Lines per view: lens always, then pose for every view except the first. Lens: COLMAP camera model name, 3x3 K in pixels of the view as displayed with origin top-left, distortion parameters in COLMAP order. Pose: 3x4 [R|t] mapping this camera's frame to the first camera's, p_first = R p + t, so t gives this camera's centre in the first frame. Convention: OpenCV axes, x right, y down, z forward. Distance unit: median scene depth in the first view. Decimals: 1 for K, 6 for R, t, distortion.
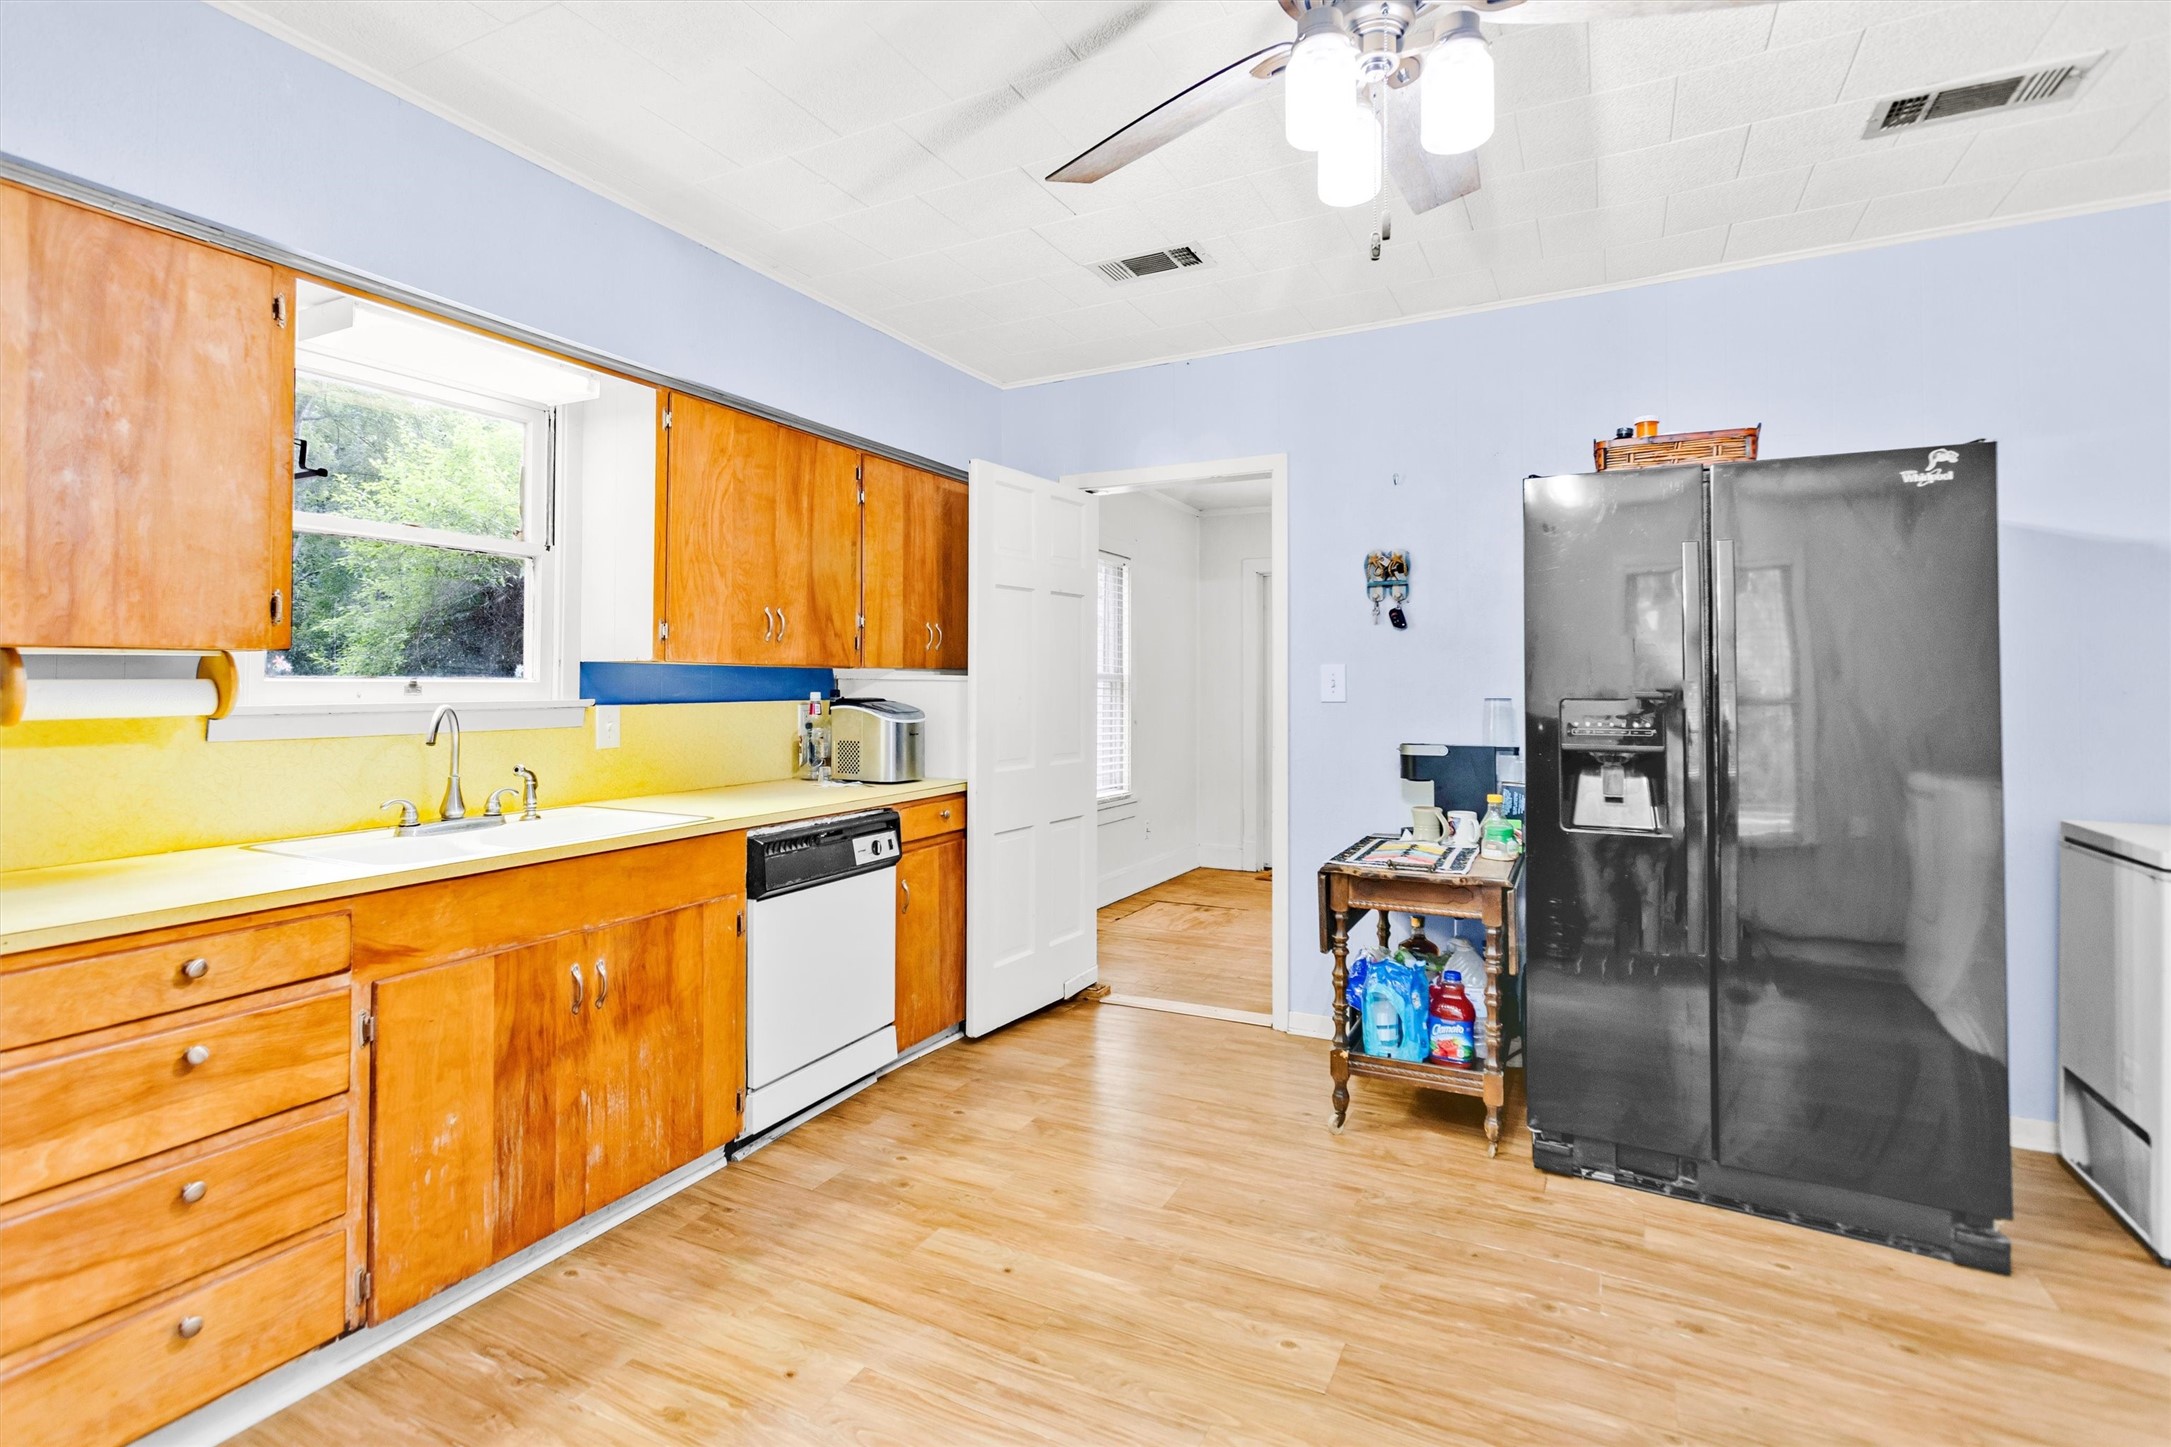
lens RADIAL K [[1023.3, 0, 1057.6], [0, 1023.3, 659.1], [0, 0, 1]] dist [-0.005110, 0.003509]
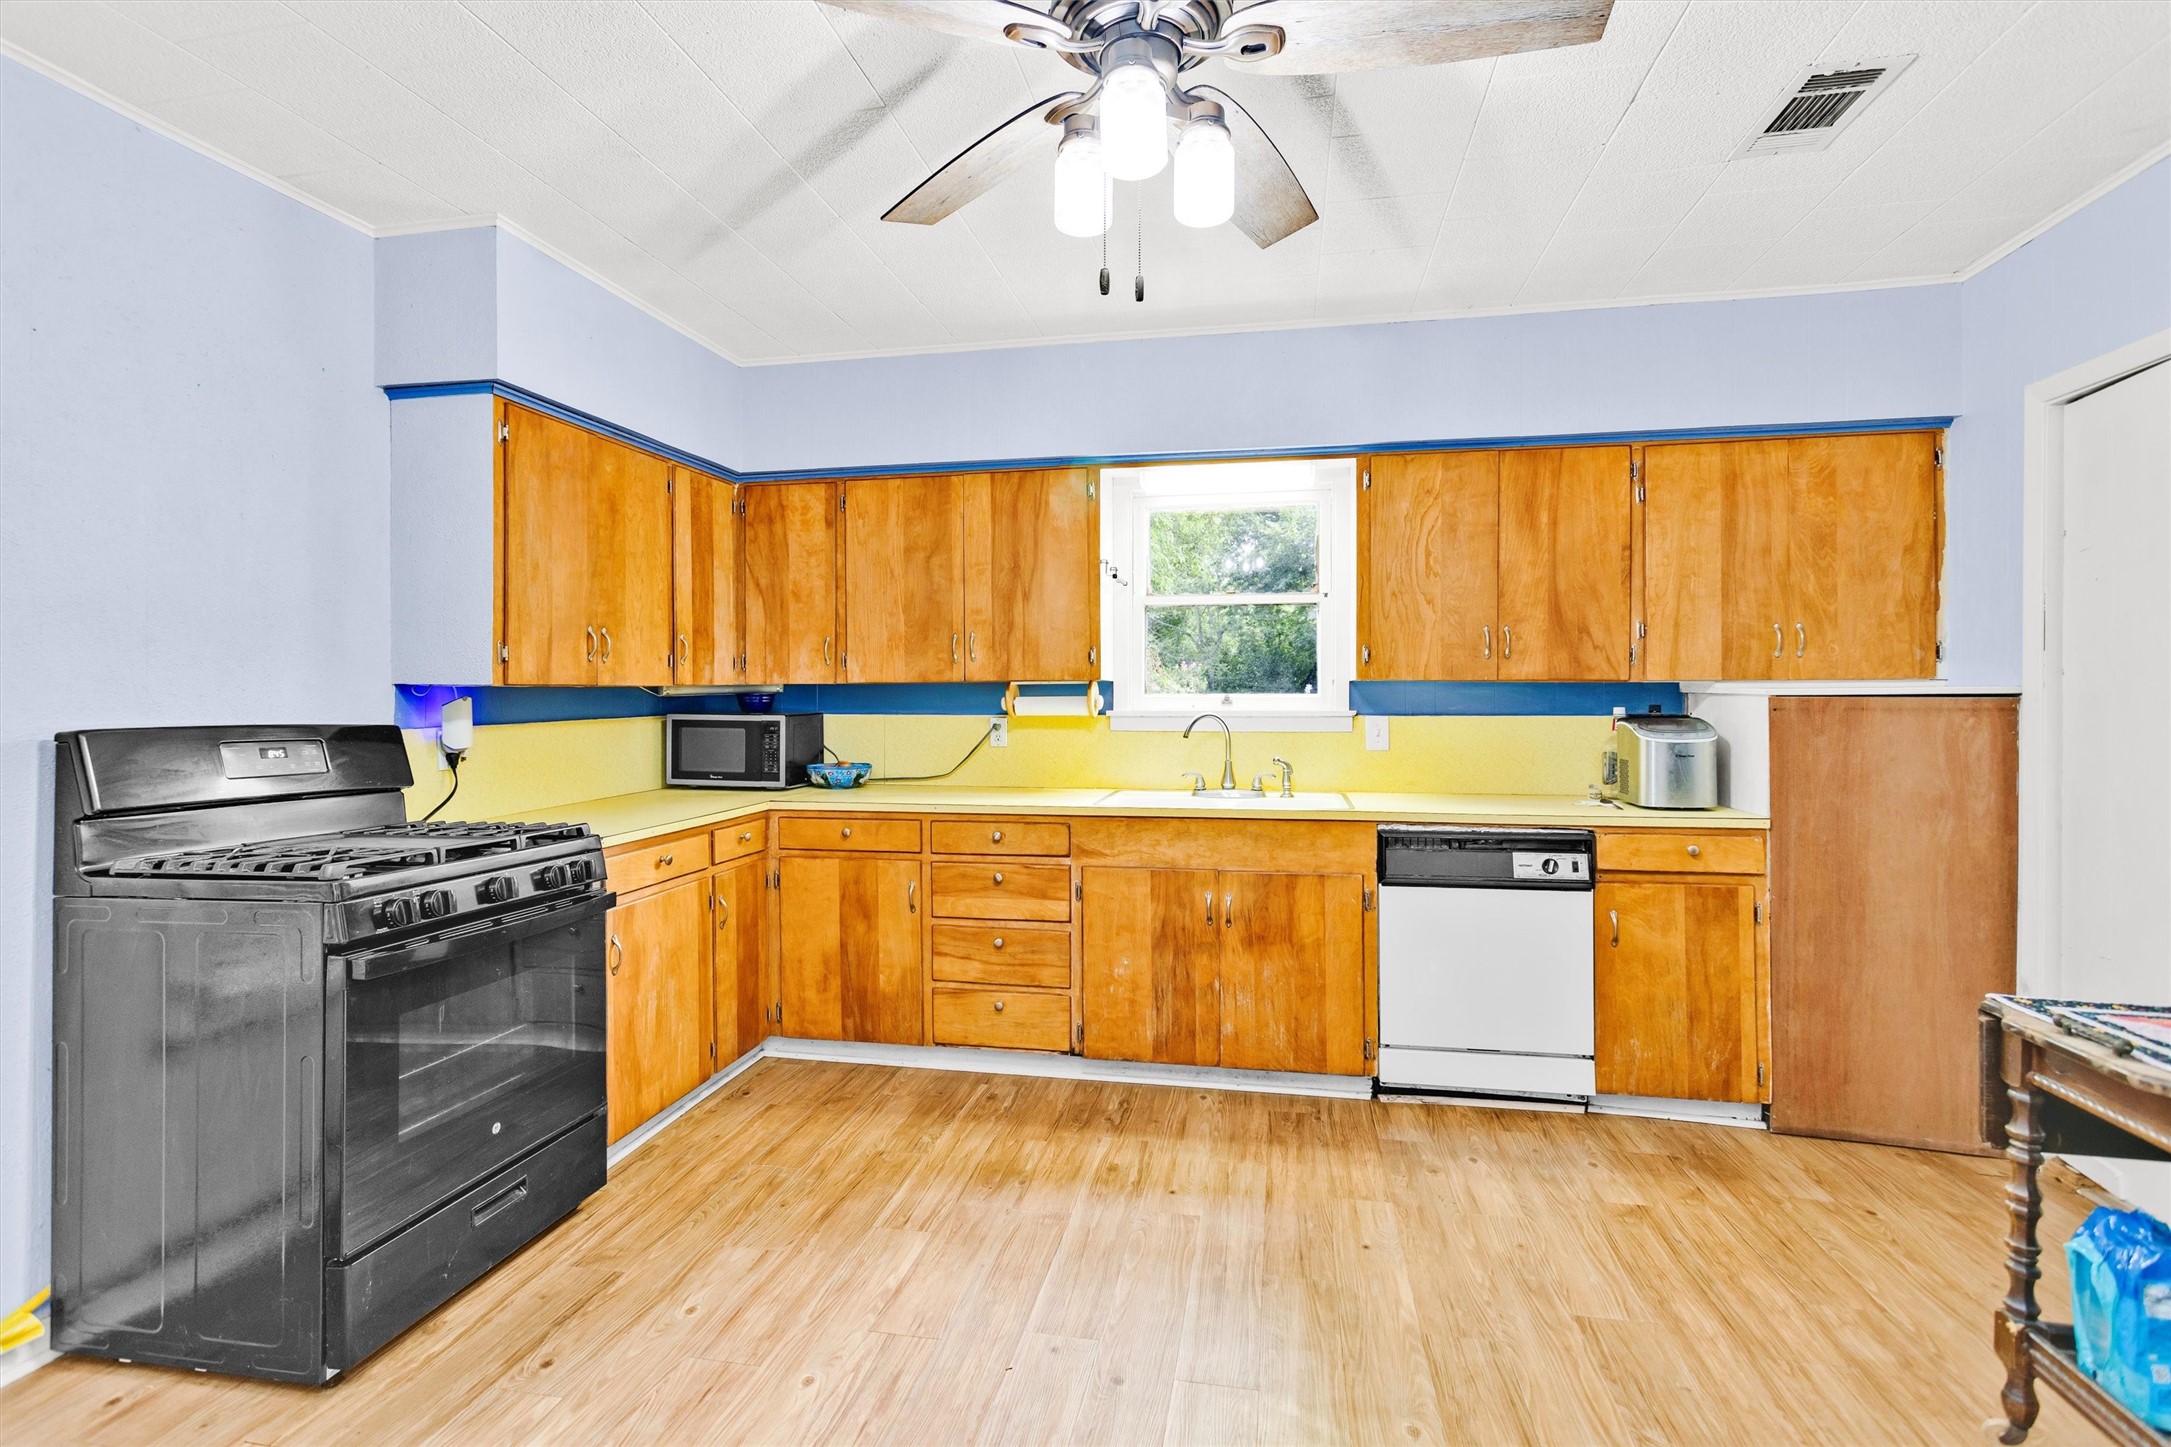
lens RADIAL K [[1023.3, 0, 1076.9], [0, 1023.3, 696.5], [0, 0, 1]] dist [-0.005110, 0.003509]
pose [[0.292359, 0.001024, -0.956308, 0.768043], [0.024078, 0.999675, 0.008431, 0.003869], [0.956006, -0.025491, 0.292239, 0.354930]]
